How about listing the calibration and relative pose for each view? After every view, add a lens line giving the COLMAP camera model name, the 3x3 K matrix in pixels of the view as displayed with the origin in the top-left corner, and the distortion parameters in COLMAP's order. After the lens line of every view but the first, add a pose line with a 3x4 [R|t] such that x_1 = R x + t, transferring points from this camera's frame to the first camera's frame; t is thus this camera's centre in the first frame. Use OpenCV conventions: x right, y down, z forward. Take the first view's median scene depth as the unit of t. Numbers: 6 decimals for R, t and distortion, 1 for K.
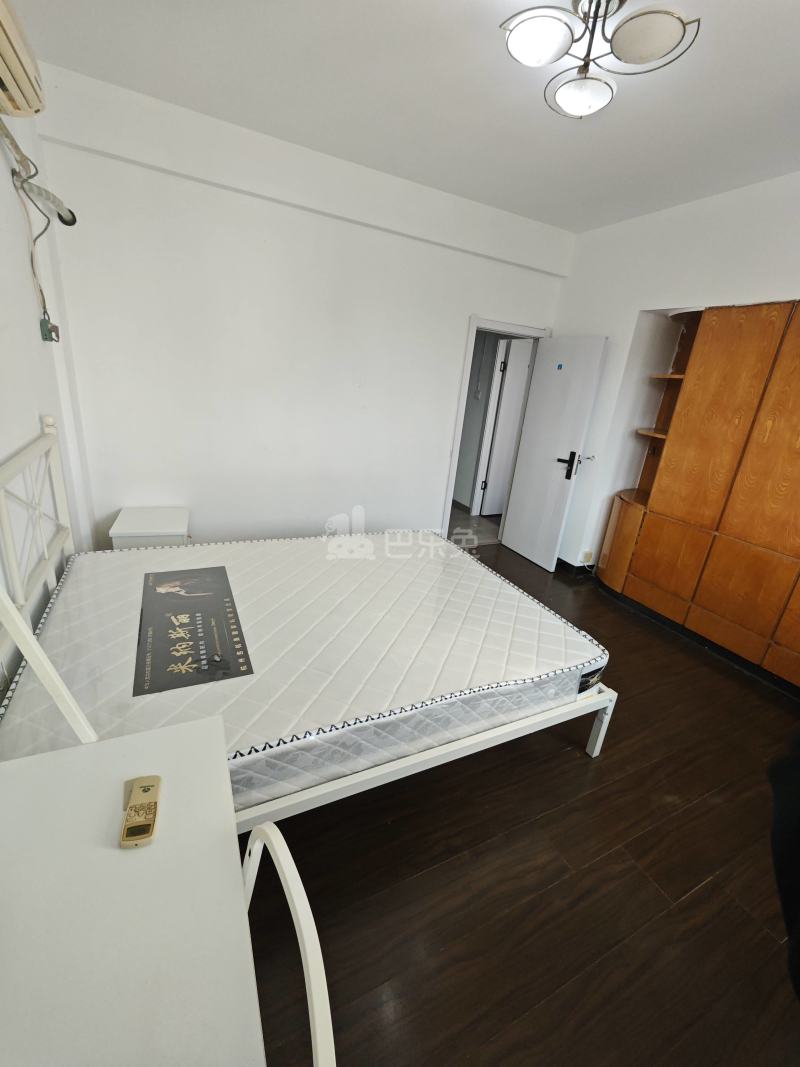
lens RADIAL K [[444.2, 0, 400.3], [0, 444.2, 531.6], [0, 0, 1]] dist [0.003750, 0.001182]
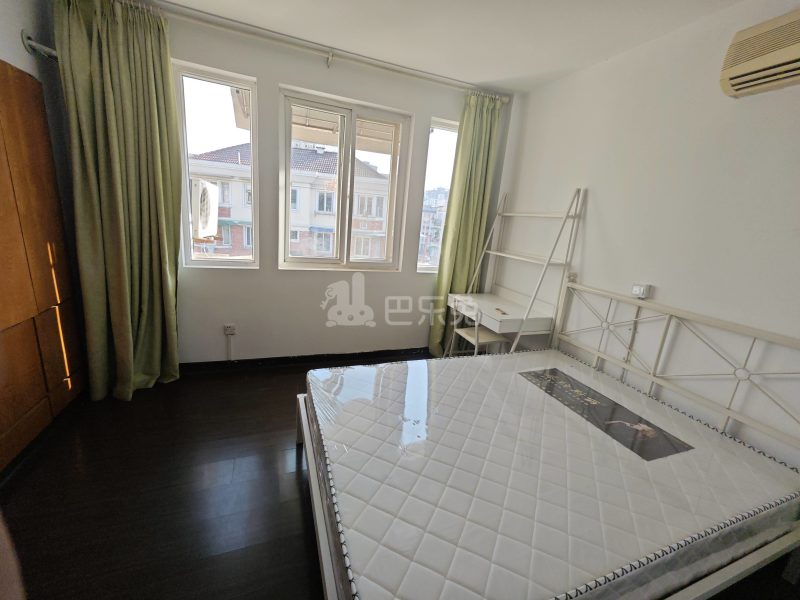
lens RADIAL K [[333.1, 0, 401.9], [0, 333.1, 299.6], [0, 0, 1]] dist [0.003750, 0.001182]
pose [[-0.979311, -0.197974, 0.041917, 0.181322], [-0.141987, 0.819819, 0.554740, -0.670279], [-0.144188, 0.537311, -0.830967, 1.955264]]
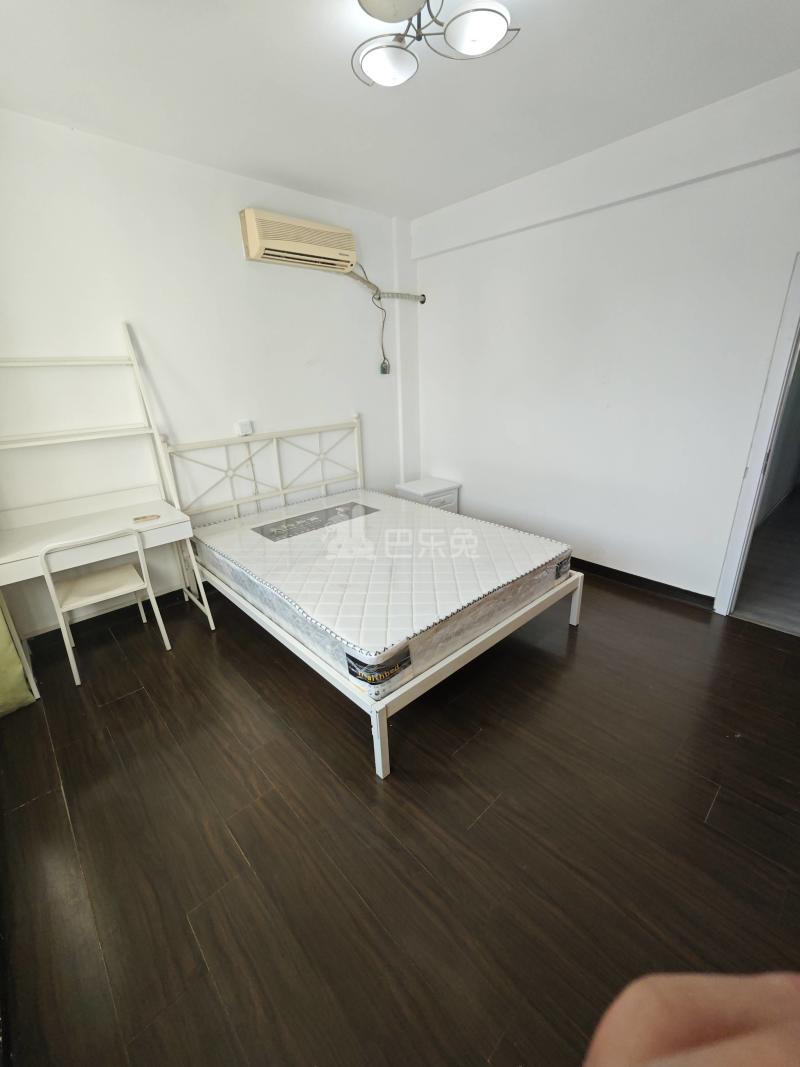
lens RADIAL K [[444.2, 0, 398.0], [0, 444.2, 529.3], [0, 0, 1]] dist [0.003750, 0.001182]
pose [[0.271878, 0.223853, -0.935934, 1.420406], [-0.261121, 0.953242, 0.152140, -0.144632], [0.926228, 0.203028, 0.317618, 0.782159]]
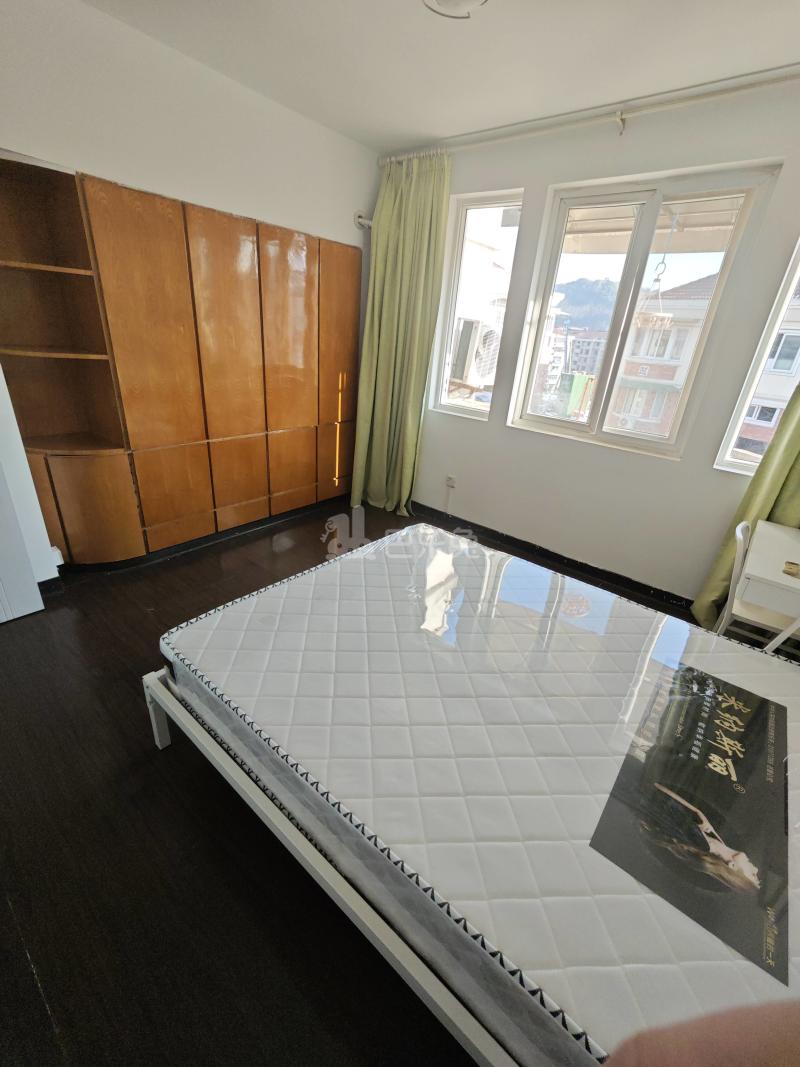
lens RADIAL K [[444.2, 0, 402.3], [0, 444.2, 529.9], [0, 0, 1]] dist [0.003750, 0.001182]
pose [[-0.406916, -0.487495, 0.772507, -0.679321], [0.187119, 0.783271, 0.592852, -0.629963], [-0.894095, 0.385792, -0.227506, 1.533538]]
